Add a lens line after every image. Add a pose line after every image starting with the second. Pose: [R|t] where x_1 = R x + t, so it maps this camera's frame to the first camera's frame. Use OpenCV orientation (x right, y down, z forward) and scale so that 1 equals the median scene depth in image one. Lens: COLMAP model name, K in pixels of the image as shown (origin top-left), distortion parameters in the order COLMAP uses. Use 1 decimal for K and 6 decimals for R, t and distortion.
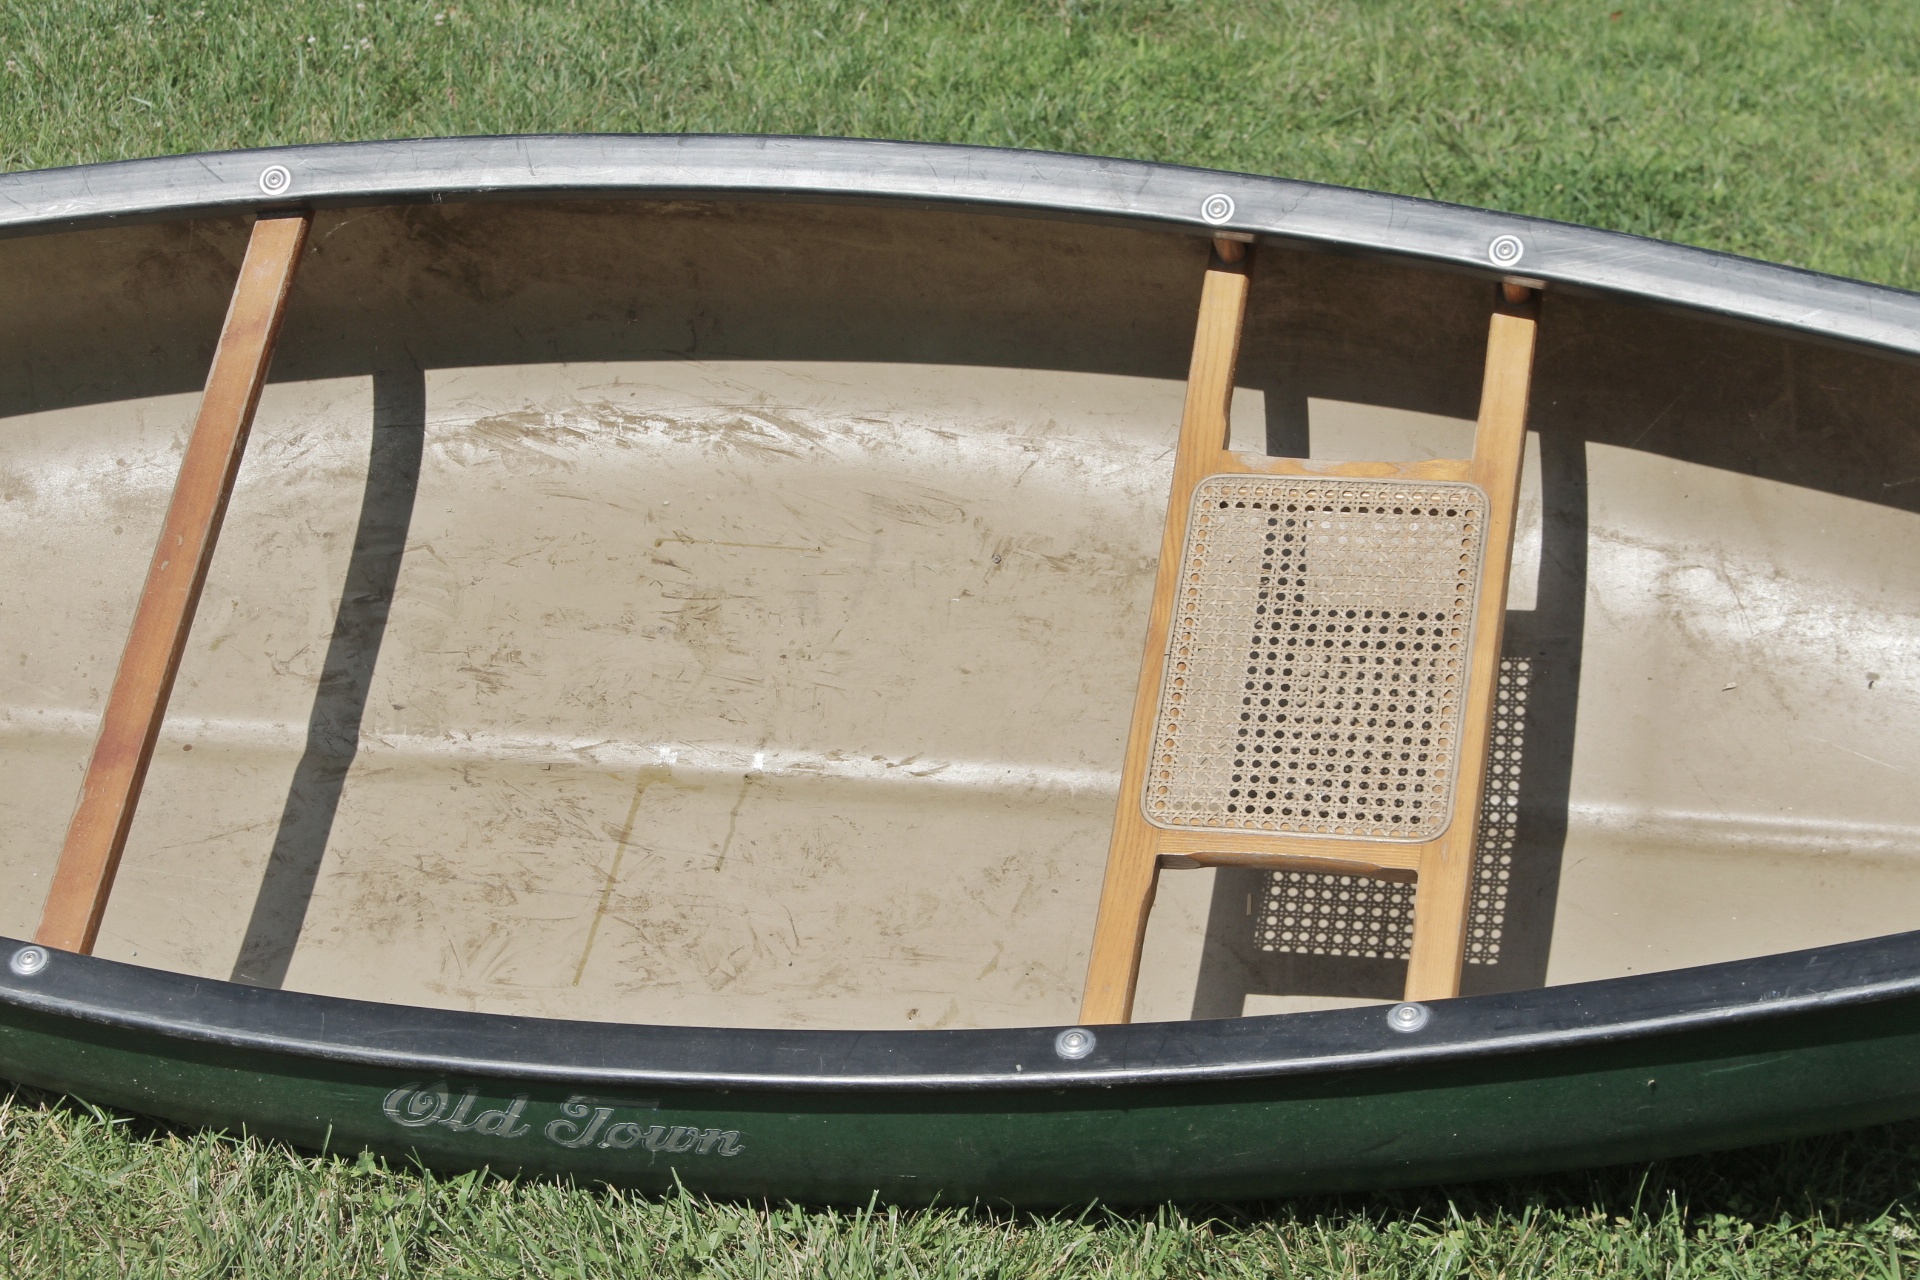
lens RADIAL K [[4001.1, 0, 960.0], [0, 4001.1, 640.0], [0, 0, 1]] dist [-0.048036, -0.249042]
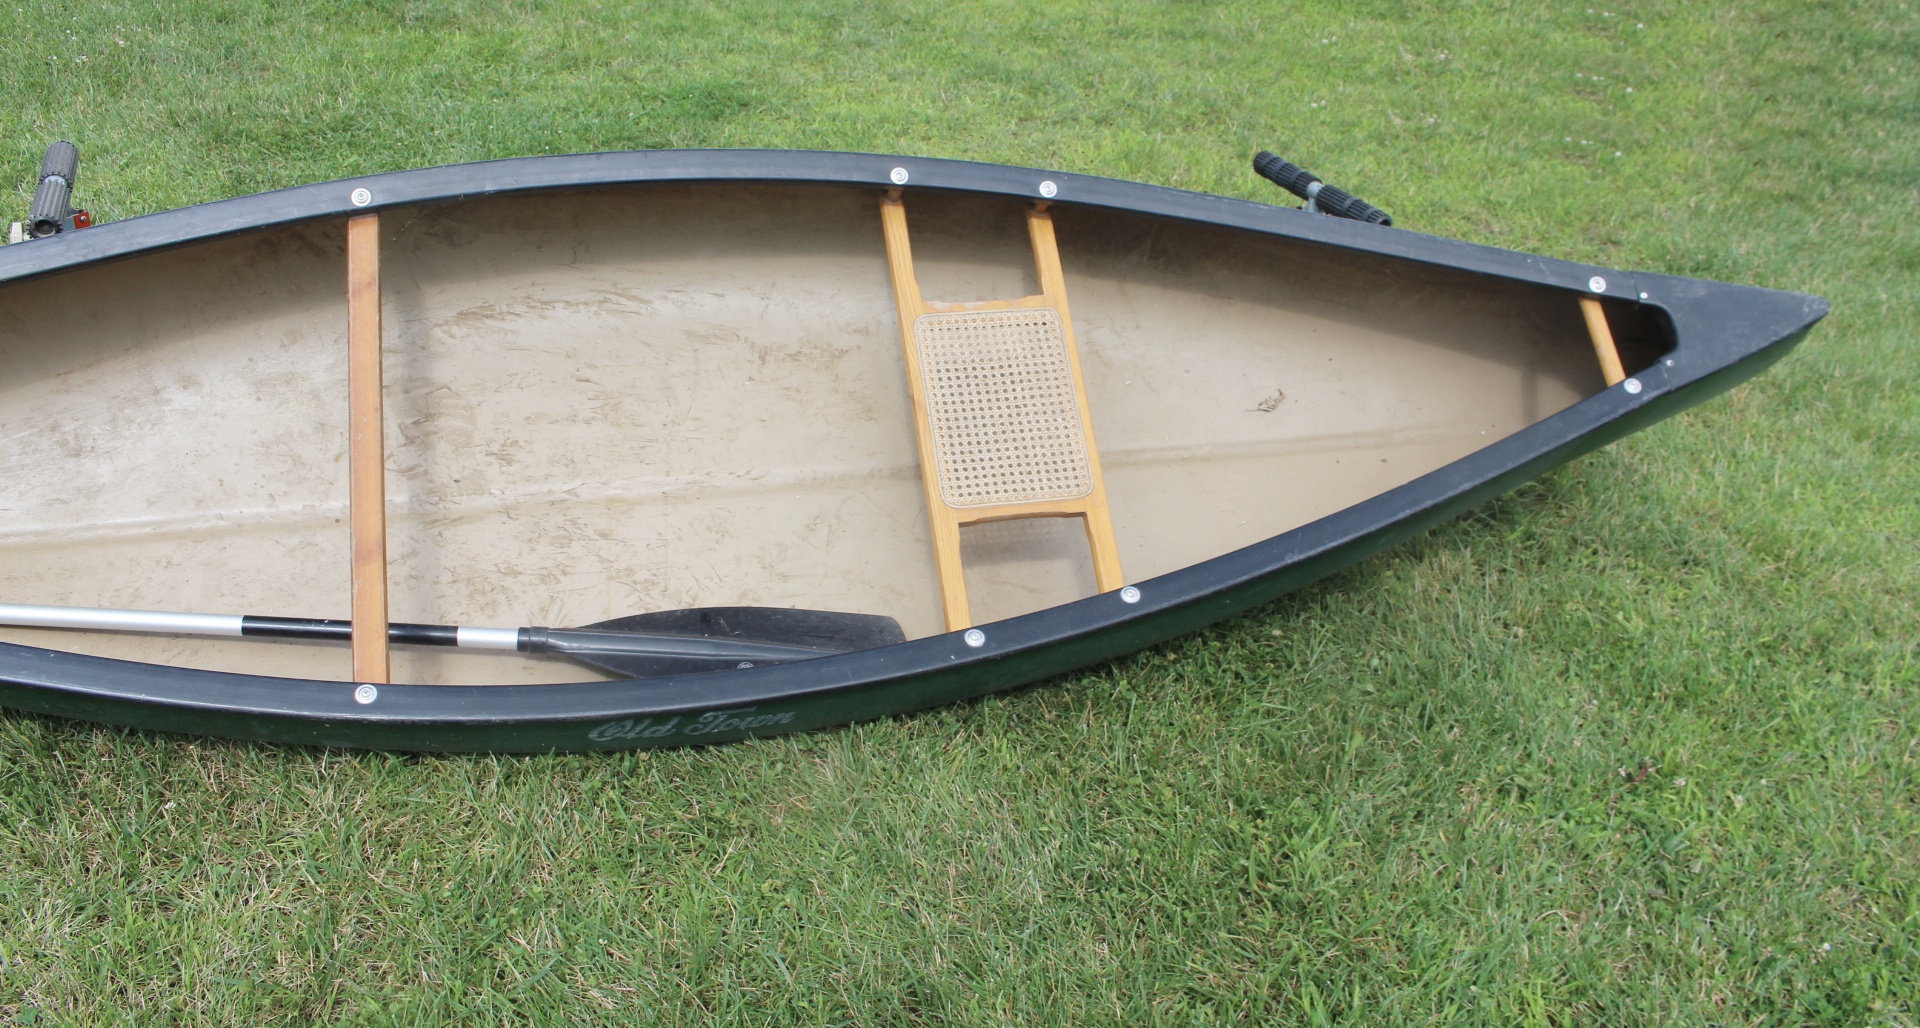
lens RADIAL K [[1513.1, 0, 895.4], [0, 1513.1, 470.4], [0, 0, 1]] dist [-0.138118, 0.000208]
pose [[0.900504, -0.154435, 0.406500, -0.236960], [0.088858, 0.980437, 0.175636, -0.089388], [-0.425672, -0.122040, 0.896610, 0.310259]]
